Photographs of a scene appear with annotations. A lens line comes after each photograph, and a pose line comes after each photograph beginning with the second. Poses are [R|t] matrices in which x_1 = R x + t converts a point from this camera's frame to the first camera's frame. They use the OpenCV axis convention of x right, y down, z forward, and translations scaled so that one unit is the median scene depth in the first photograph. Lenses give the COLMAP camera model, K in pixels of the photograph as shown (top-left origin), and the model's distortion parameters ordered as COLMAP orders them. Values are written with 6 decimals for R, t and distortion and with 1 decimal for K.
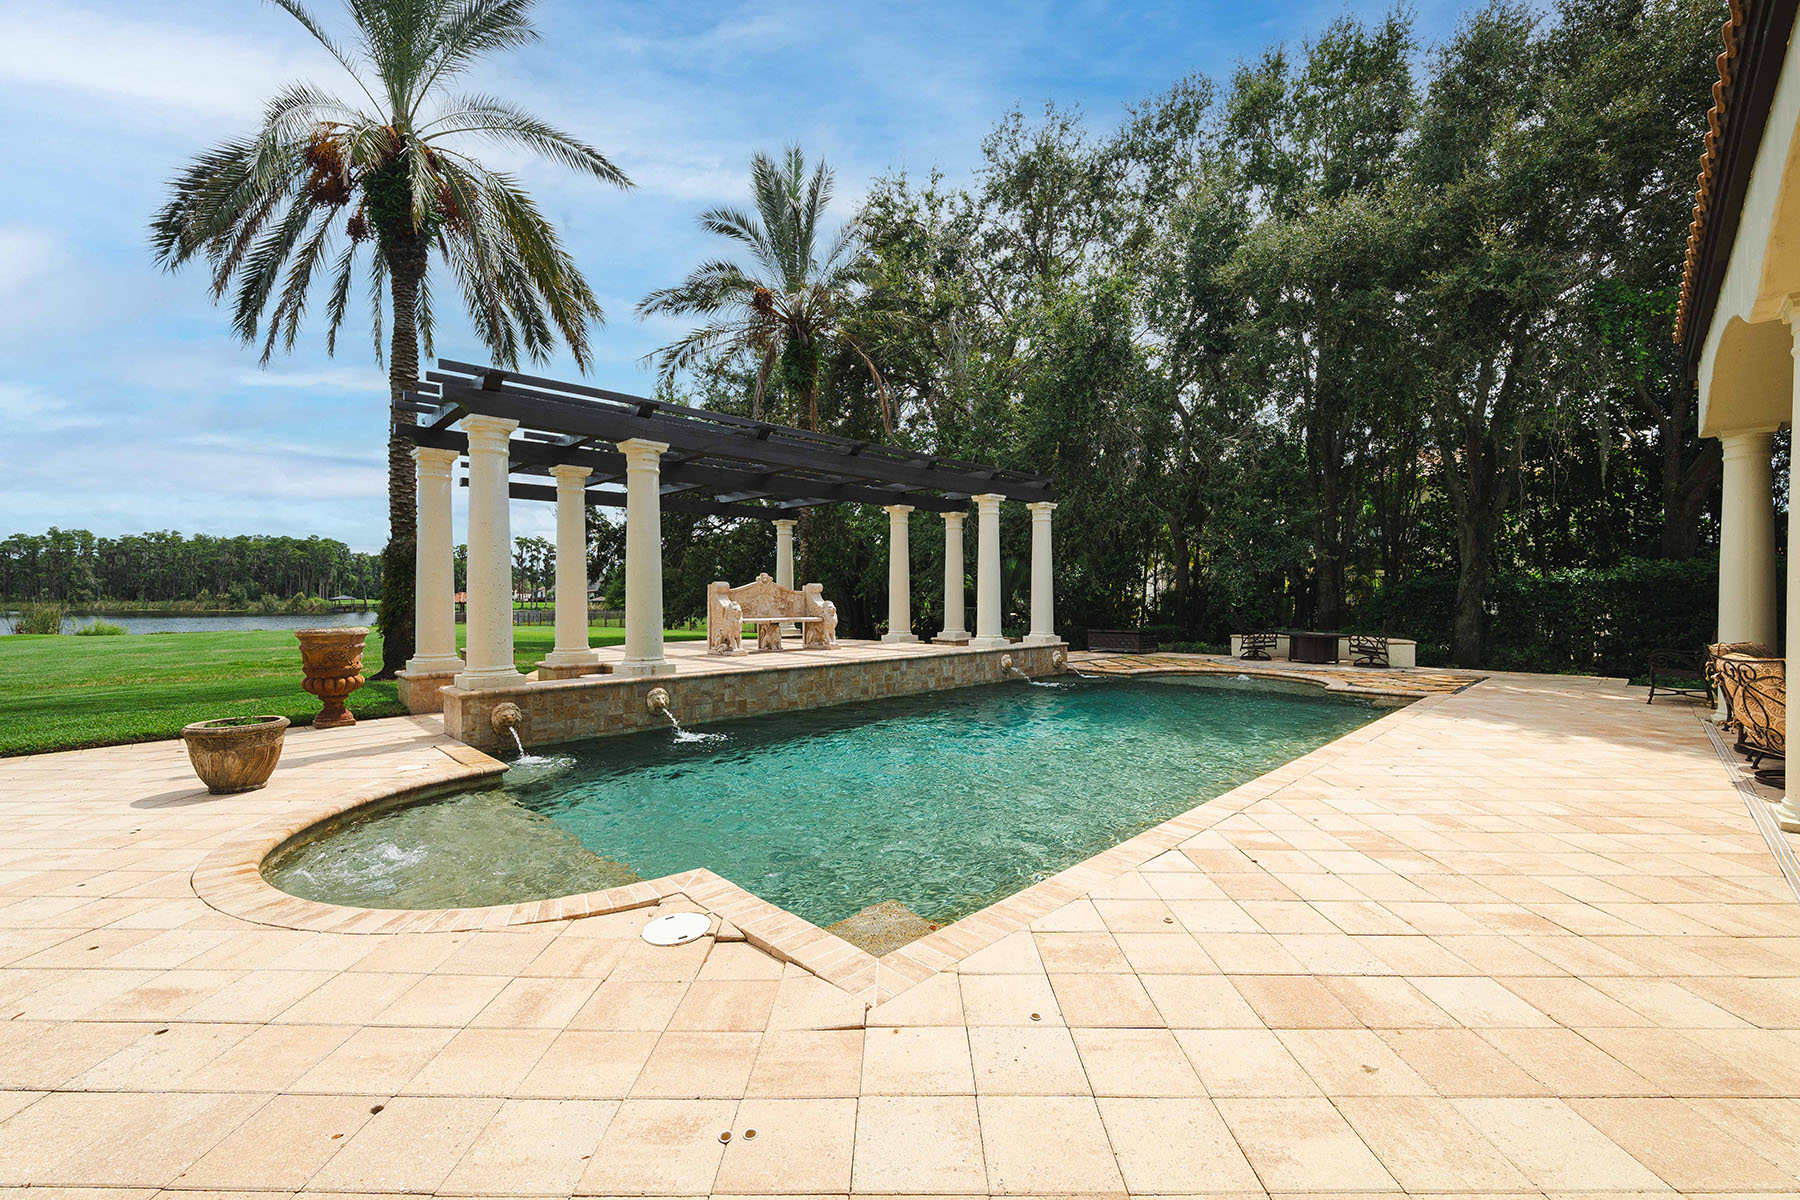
lens RADIAL K [[740.1, 0, 900.0], [0, 740.1, 600.0], [0, 0, 1]] dist [-0.008286, 0.000123]
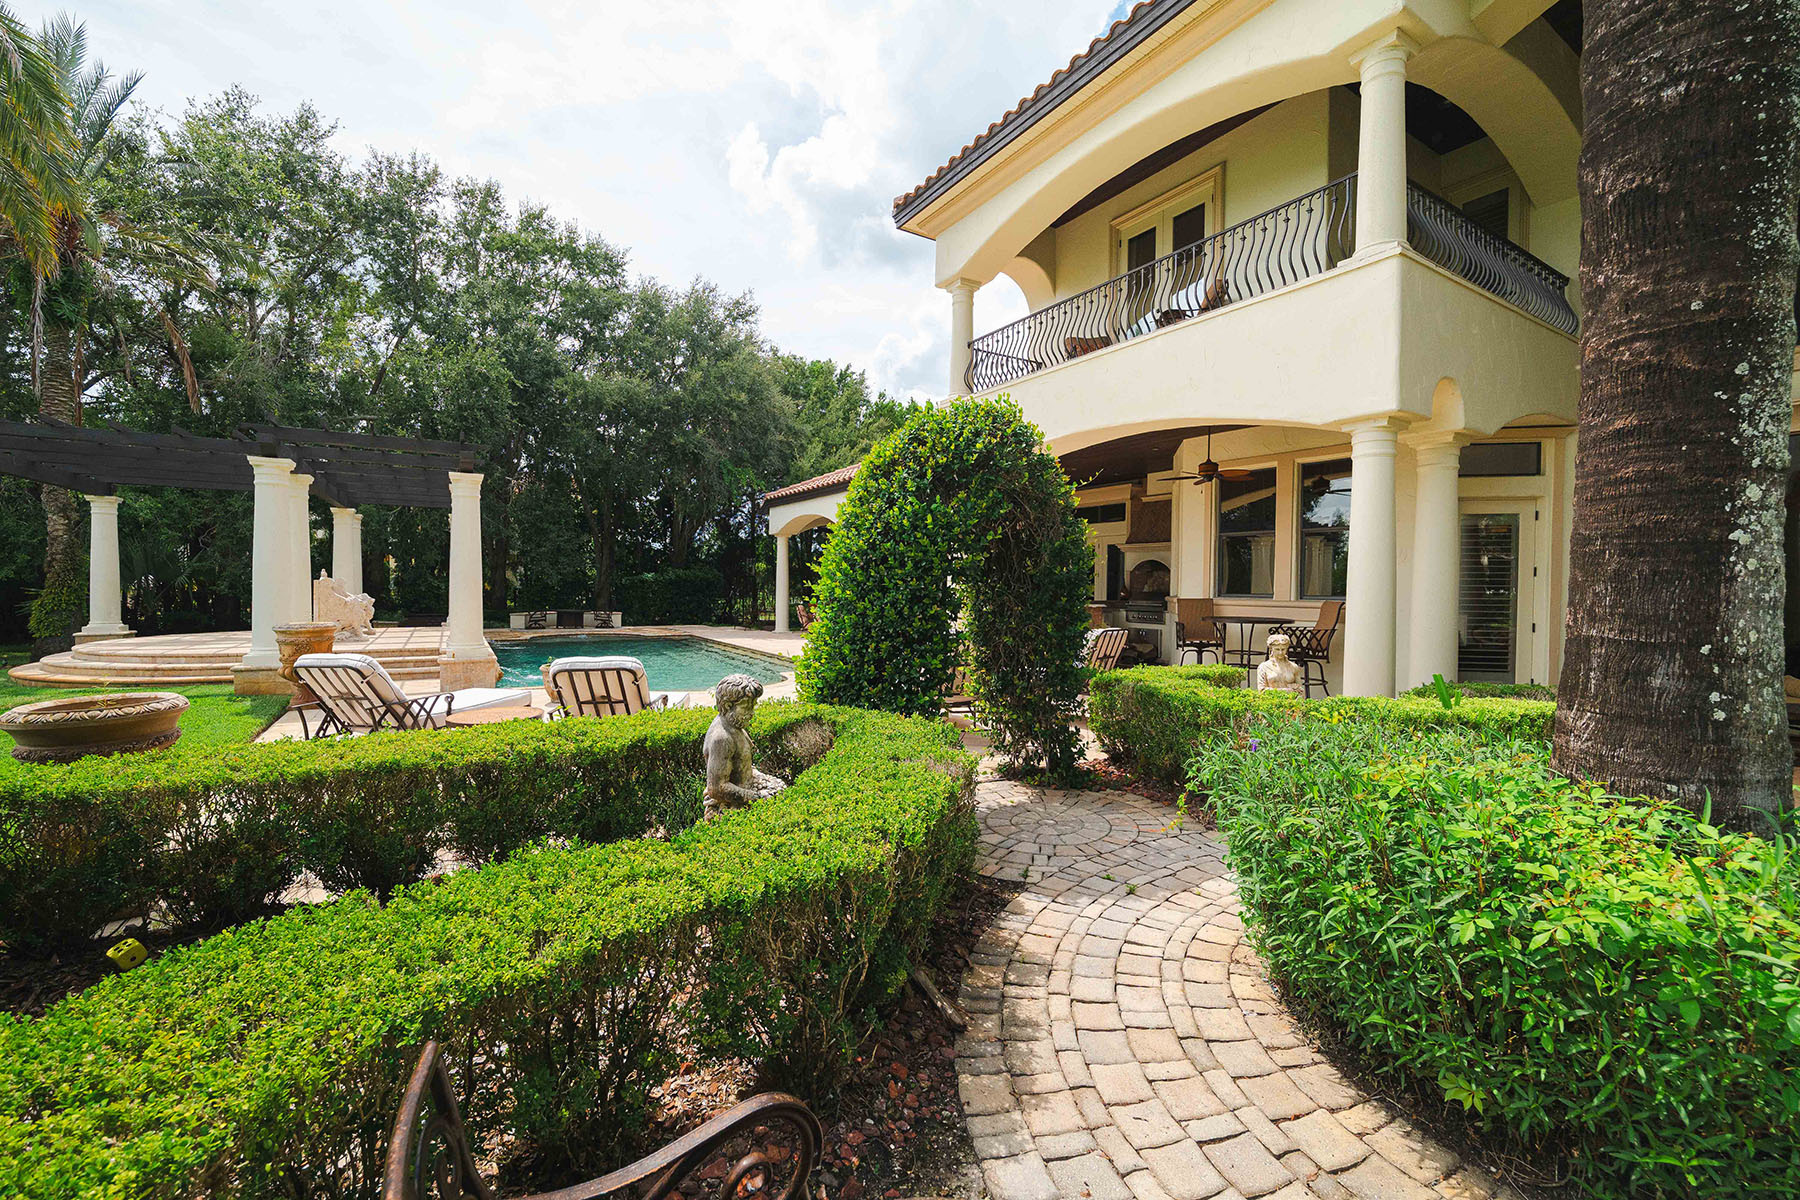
lens RADIAL K [[740.1, 0, 900.0], [0, 740.1, 600.0], [0, 0, 1]] dist [-0.008286, 0.000123]
pose [[0.238229, -0.013379, 0.971117, -0.841658], [-0.007442, 0.999851, 0.015600, -0.007706], [-0.971180, -0.010943, 0.238094, -0.092918]]
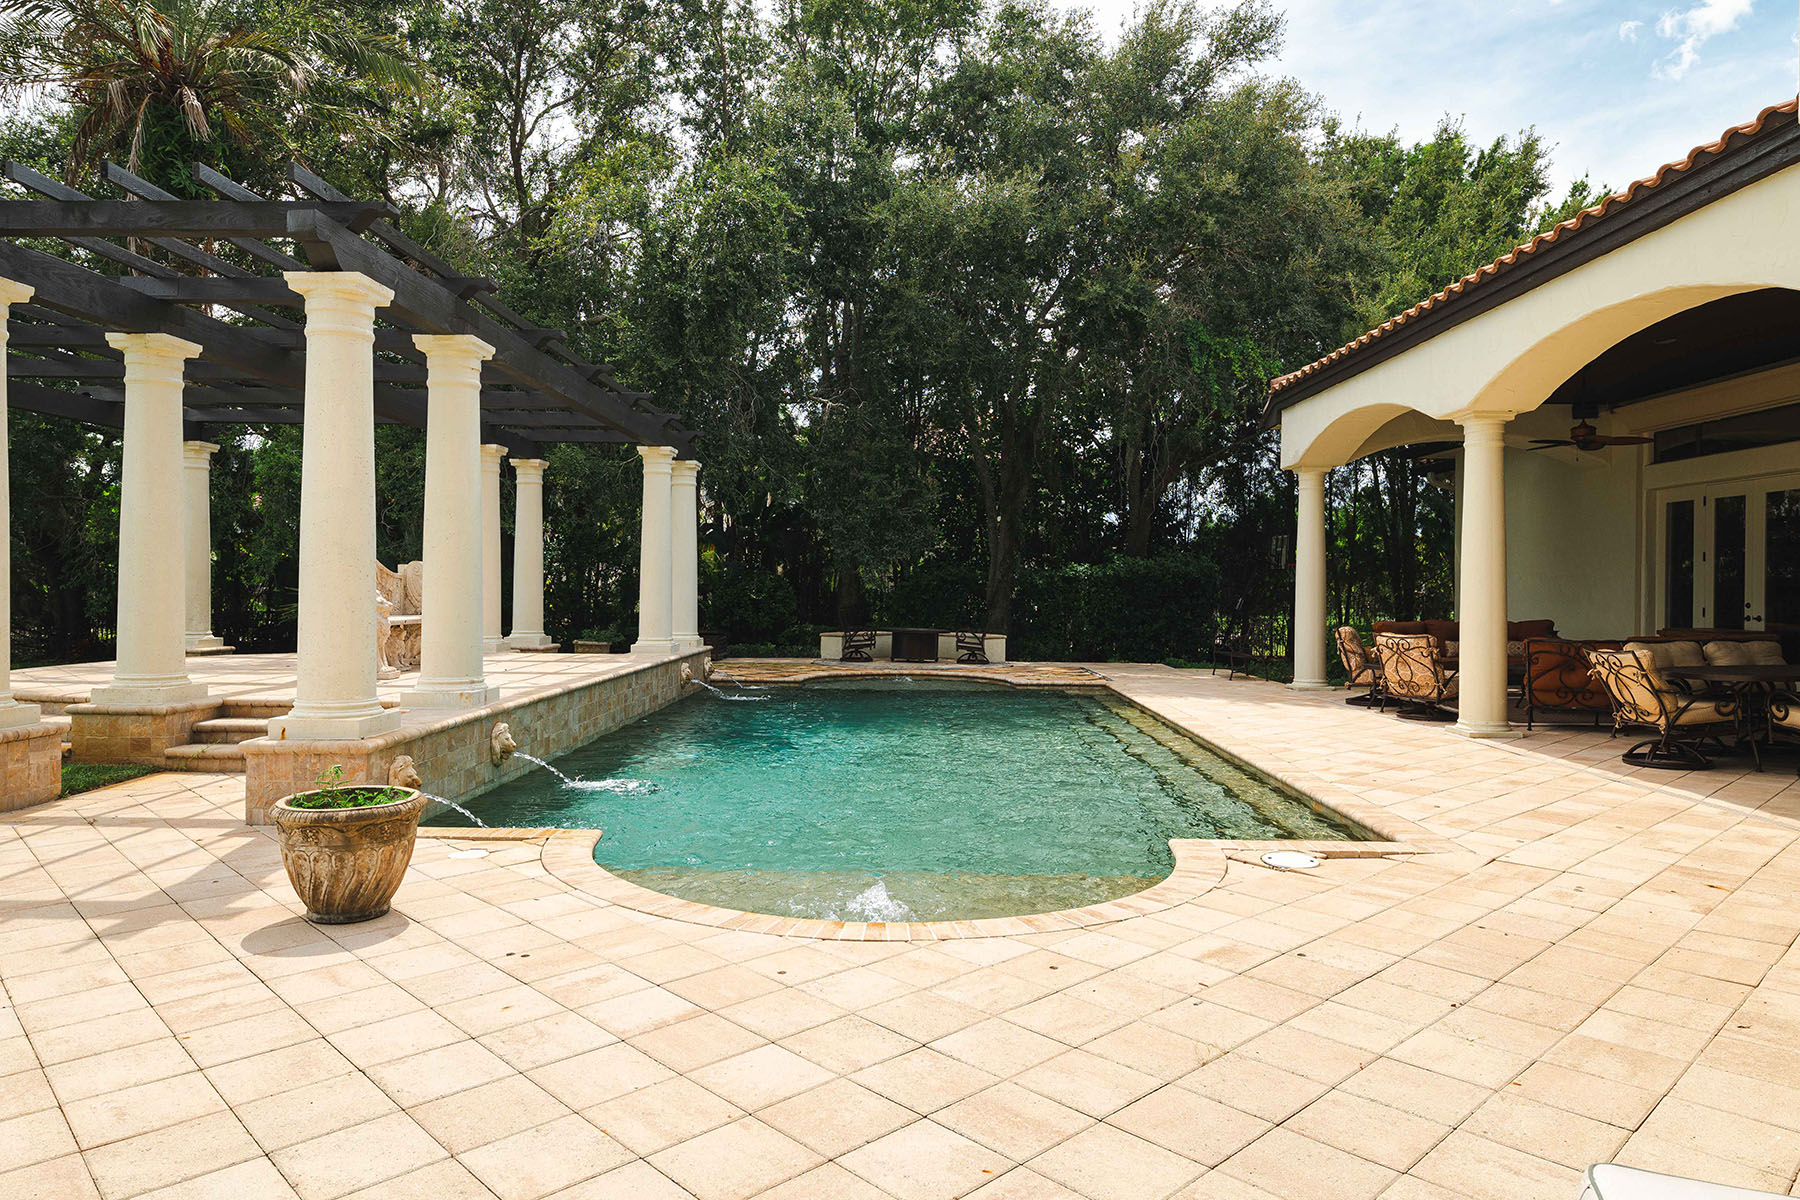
lens RADIAL K [[1135.7, 0, 900.0], [0, 1135.7, 600.0], [0, 0, 1]] dist [0.019729, 0.000367]
pose [[0.717650, 0.001144, 0.696403, -0.414497], [-0.008107, 0.999945, 0.006711, 0.000252], [-0.696357, -0.010462, 0.717619, 0.018776]]
